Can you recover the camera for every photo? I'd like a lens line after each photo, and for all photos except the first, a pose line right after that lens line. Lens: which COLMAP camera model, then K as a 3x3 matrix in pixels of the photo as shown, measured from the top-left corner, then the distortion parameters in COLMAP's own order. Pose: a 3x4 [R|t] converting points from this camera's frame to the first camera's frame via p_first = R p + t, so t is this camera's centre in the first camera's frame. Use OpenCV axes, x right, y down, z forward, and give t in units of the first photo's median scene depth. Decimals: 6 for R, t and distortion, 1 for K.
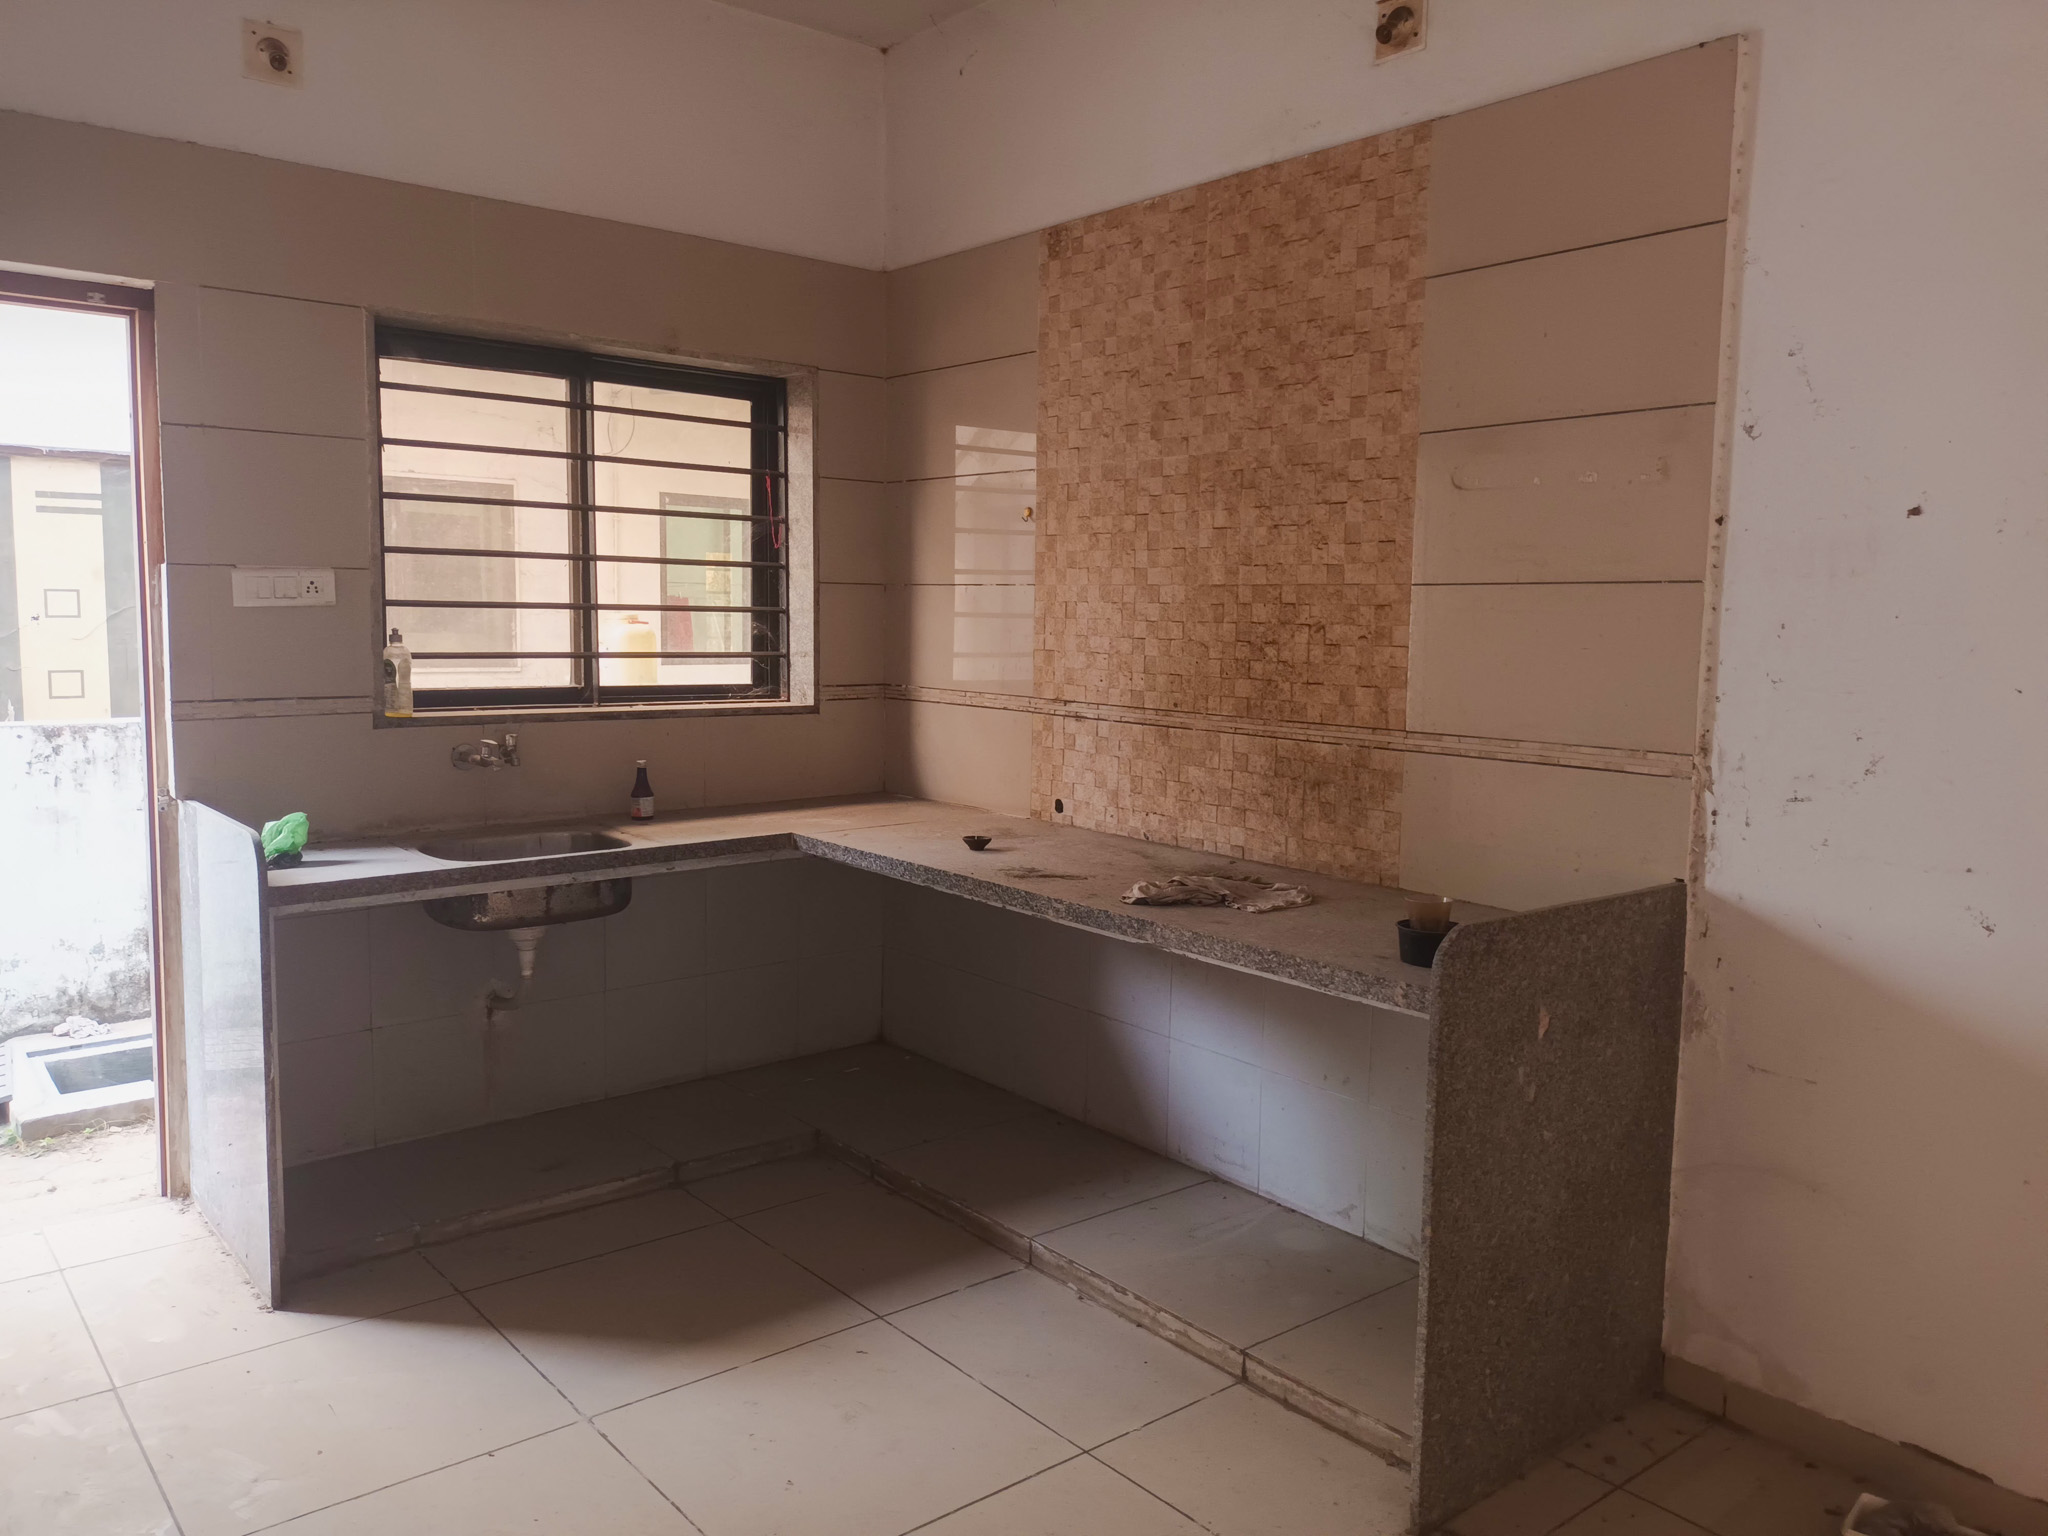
lens RADIAL K [[1523.8, 0, 1024.0], [0, 1523.8, 768.0], [0, 0, 1]] dist [0.124928, -0.244981]
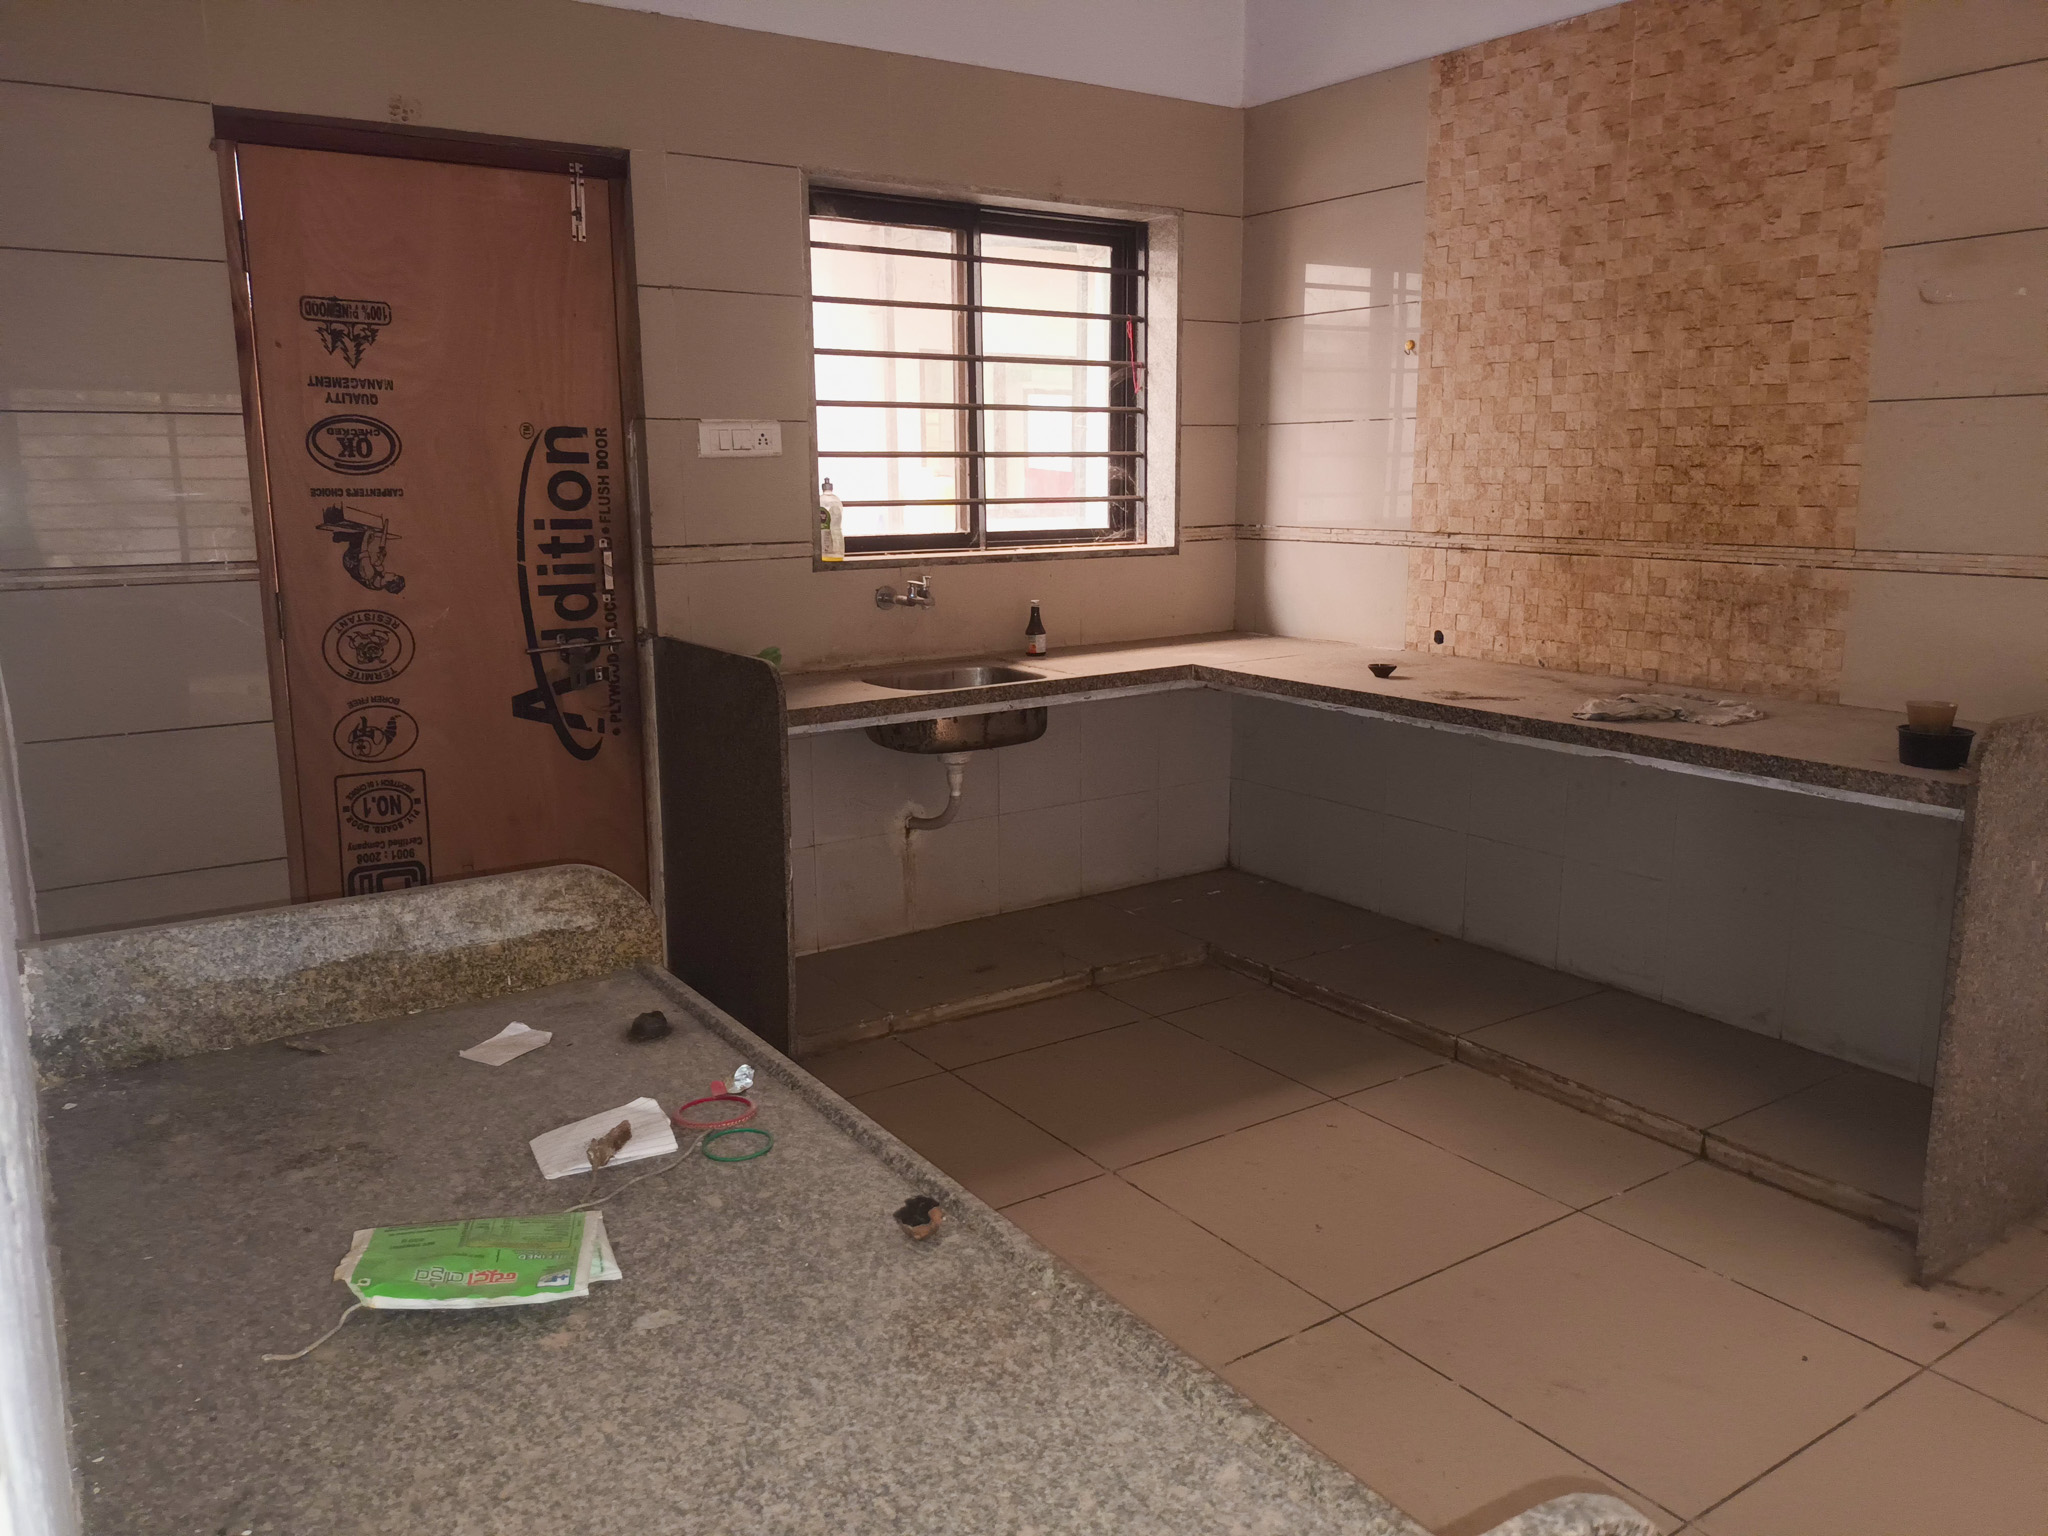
lens RADIAL K [[1538.2, 0, 1024.0], [0, 1538.2, 768.0], [0, 0, 1]] dist [0.055610, -0.076828]
pose [[0.994755, -0.004807, -0.102172, -0.165265], [0.013982, 0.995909, 0.089278, 0.017721], [0.101325, -0.090238, 0.990752, -0.071831]]
